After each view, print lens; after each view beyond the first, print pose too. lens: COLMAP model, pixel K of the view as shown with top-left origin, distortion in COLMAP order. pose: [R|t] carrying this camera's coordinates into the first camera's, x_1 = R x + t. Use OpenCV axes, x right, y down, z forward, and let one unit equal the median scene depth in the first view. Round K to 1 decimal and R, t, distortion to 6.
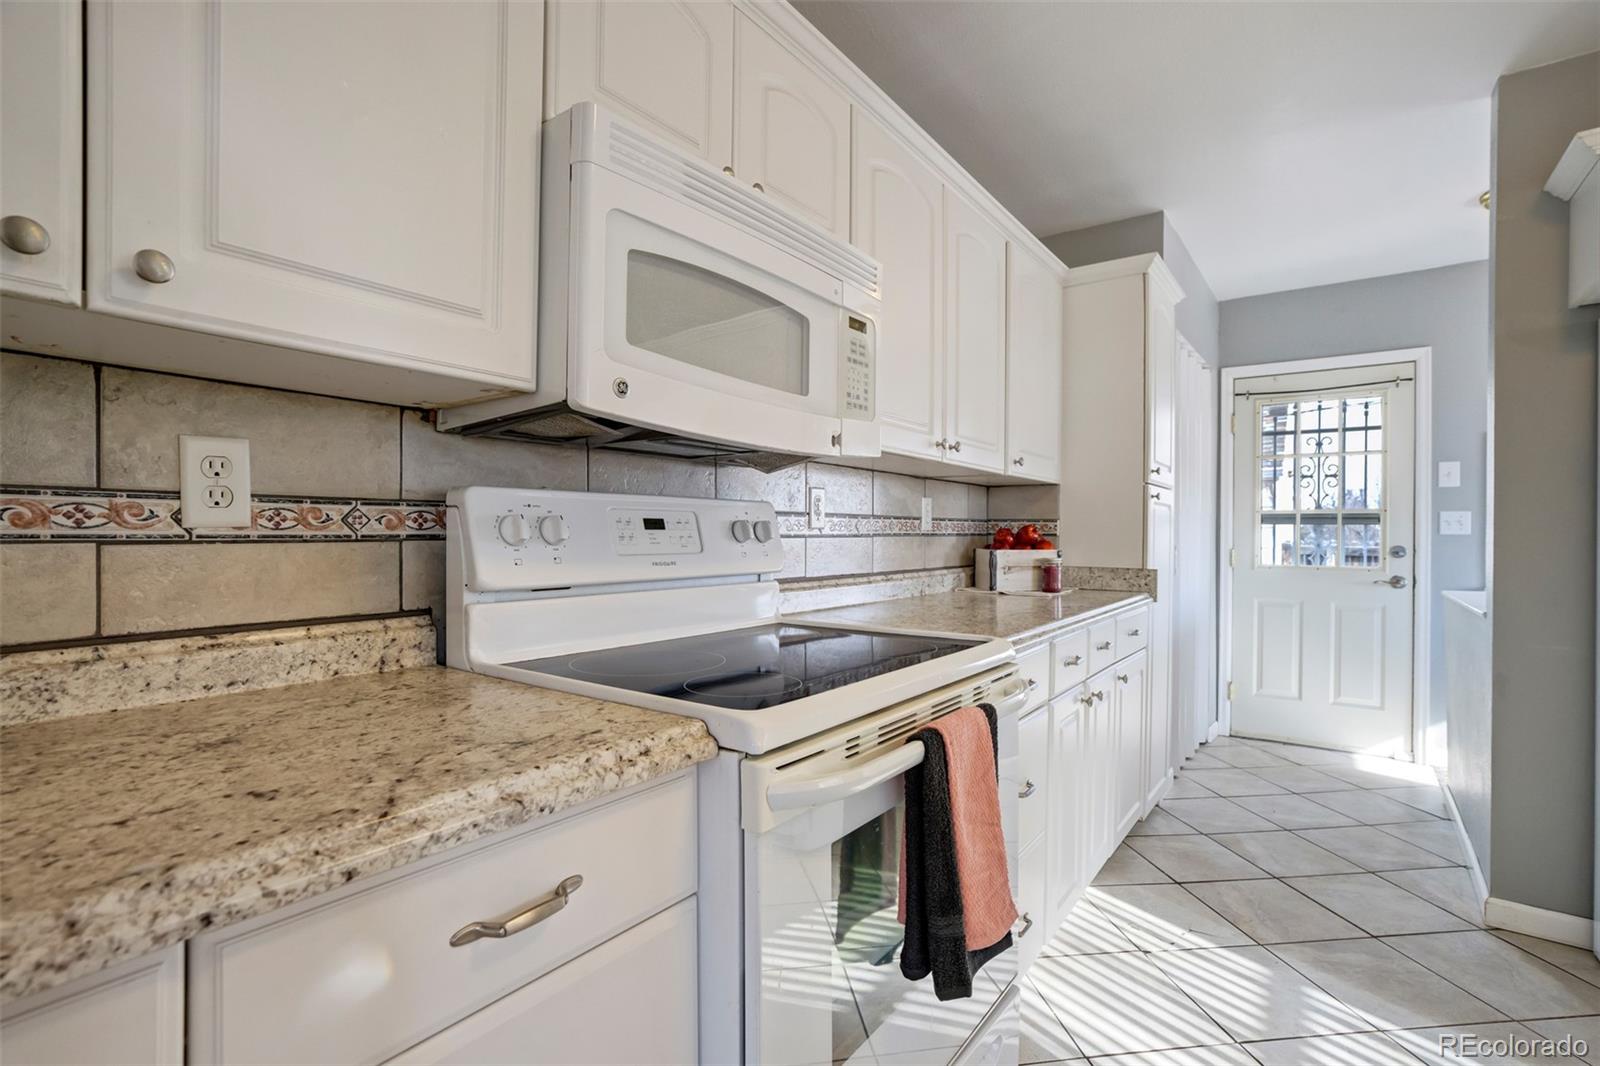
lens RADIAL K [[742.9, 0, 798.5], [0, 742.9, 536.9], [0, 0, 1]] dist [-0.041841, 0.020342]
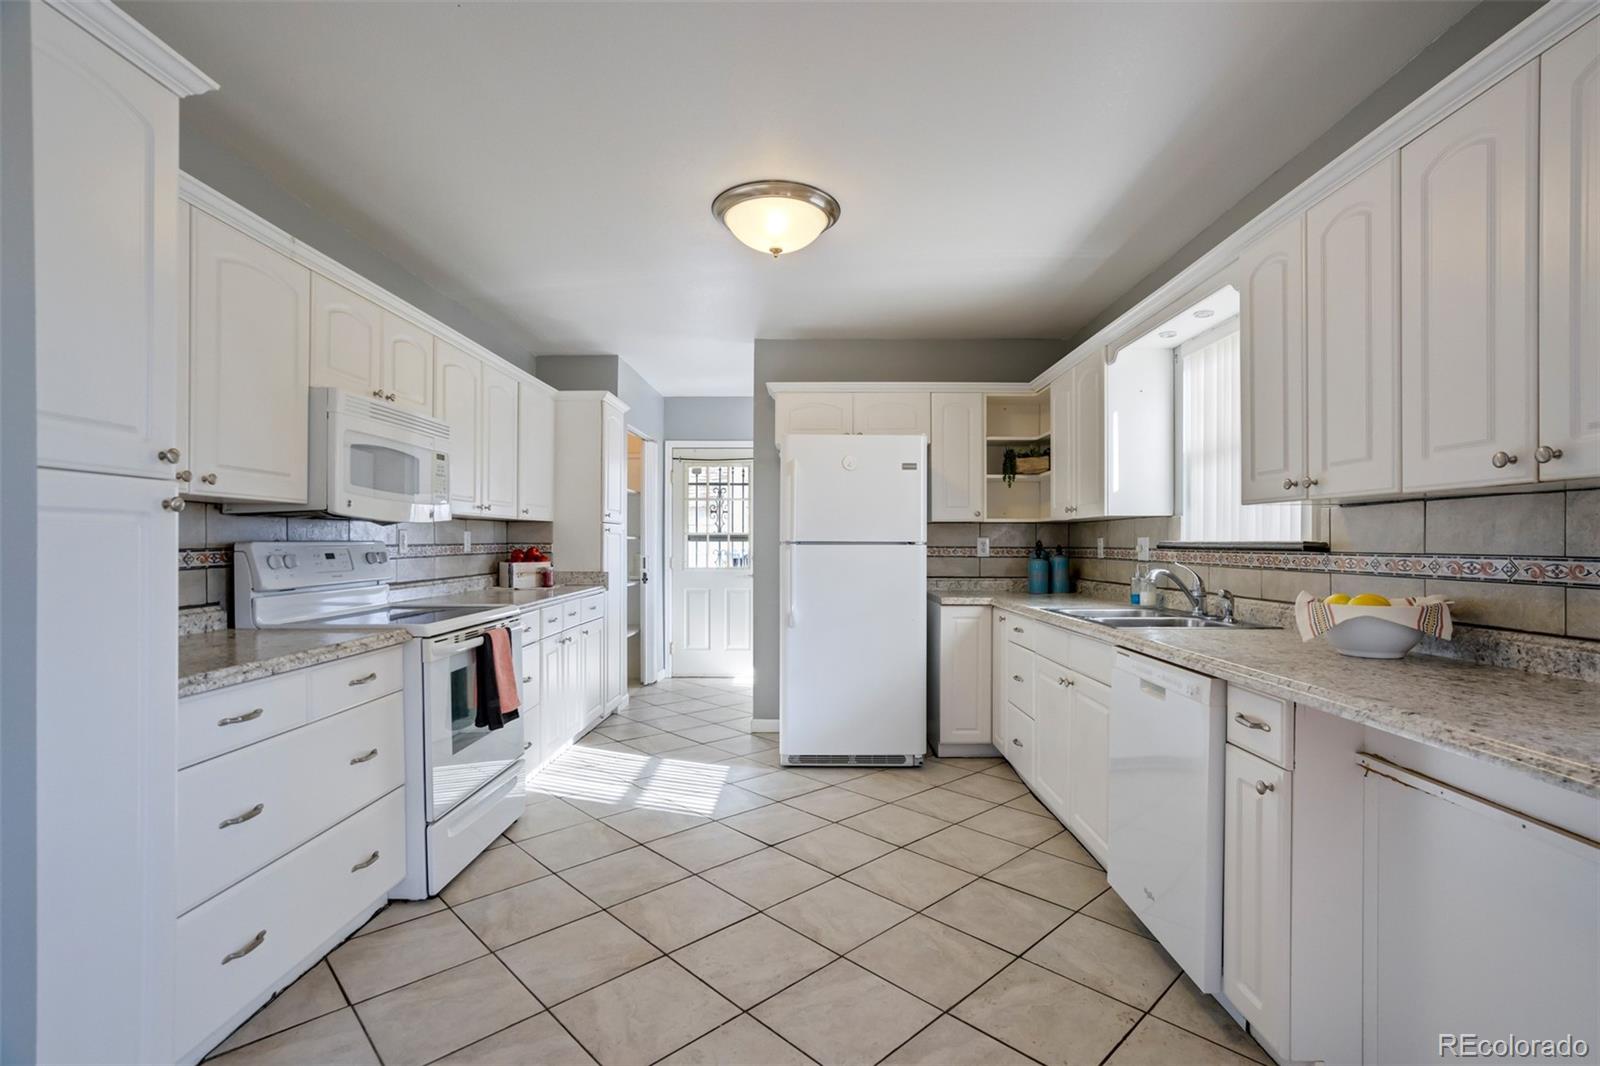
lens RADIAL K [[740.6, 0, 813.9], [0, 740.6, 541.5], [0, 0, 1]] dist [-0.046298, 0.026160]
pose [[0.799624, -0.006005, 0.600471, -0.174370], [0.007106, 0.999975, 0.000538, -0.025426], [-0.600459, 0.003836, 0.799647, -0.692530]]
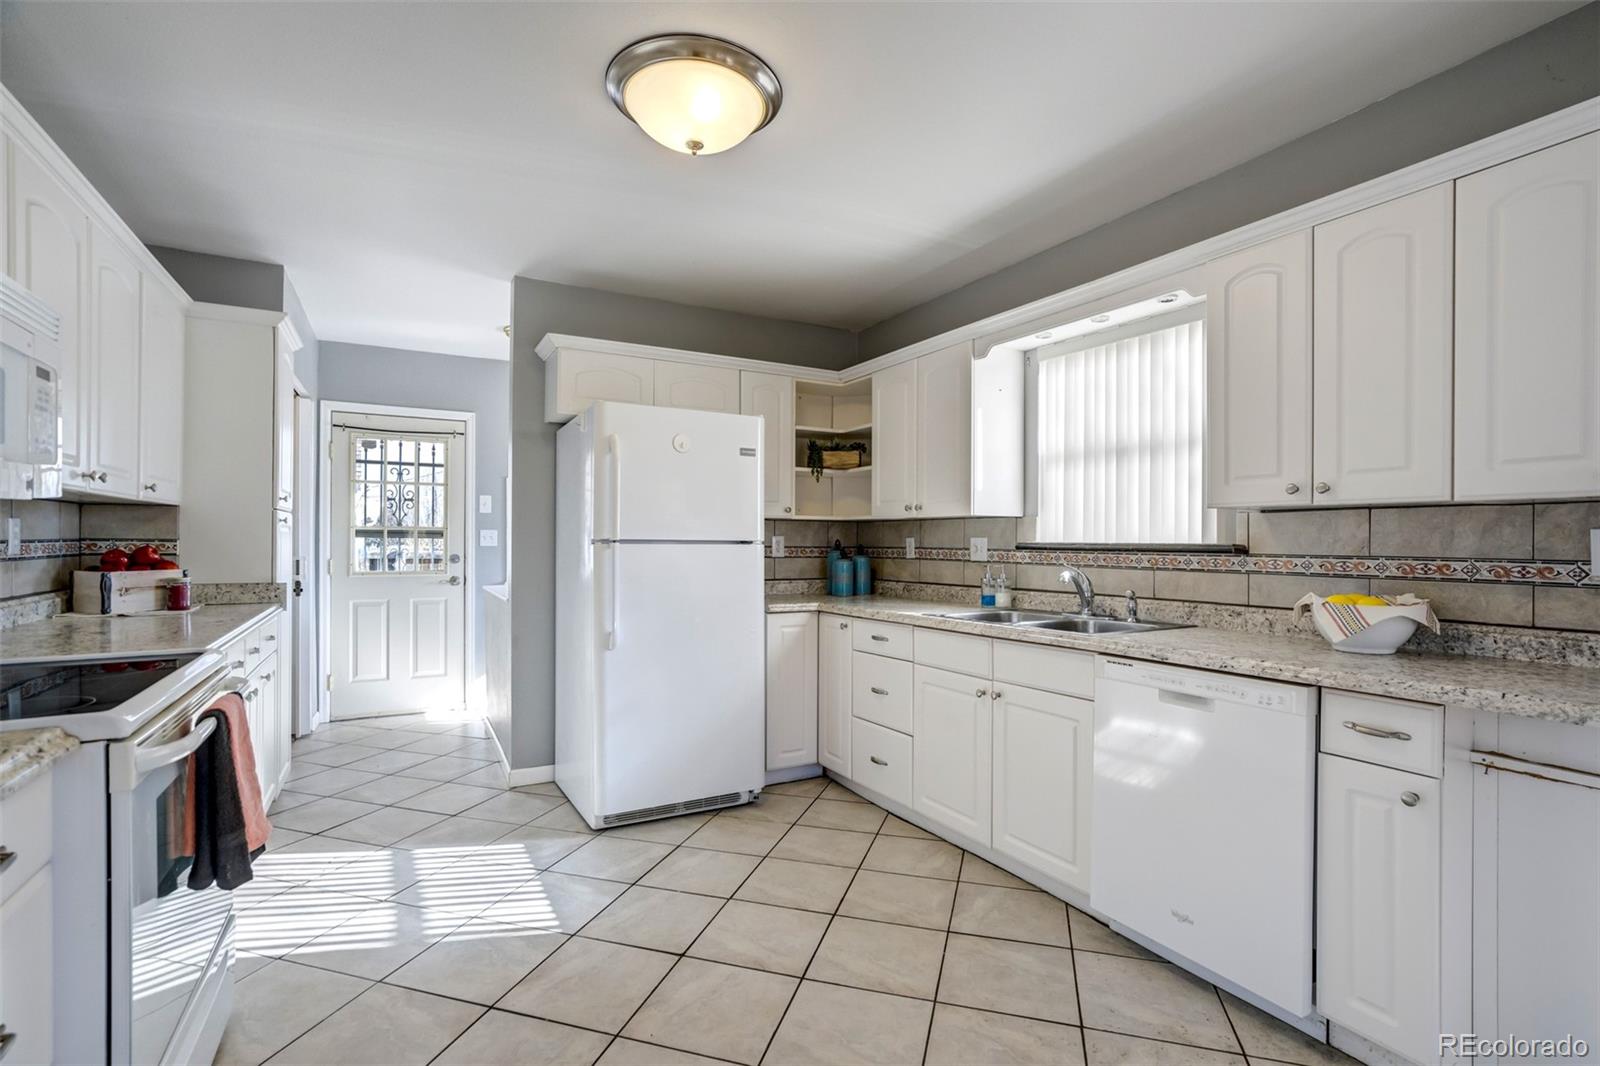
lens RADIAL K [[740.6, 0, 813.9], [0, 740.6, 541.5], [0, 0, 1]] dist [-0.046298, 0.026160]
pose [[0.399198, -0.005582, 0.916848, -0.241594], [-0.000606, 0.999980, 0.006352, -0.029598], [-0.916864, -0.003091, 0.399187, -0.238073]]
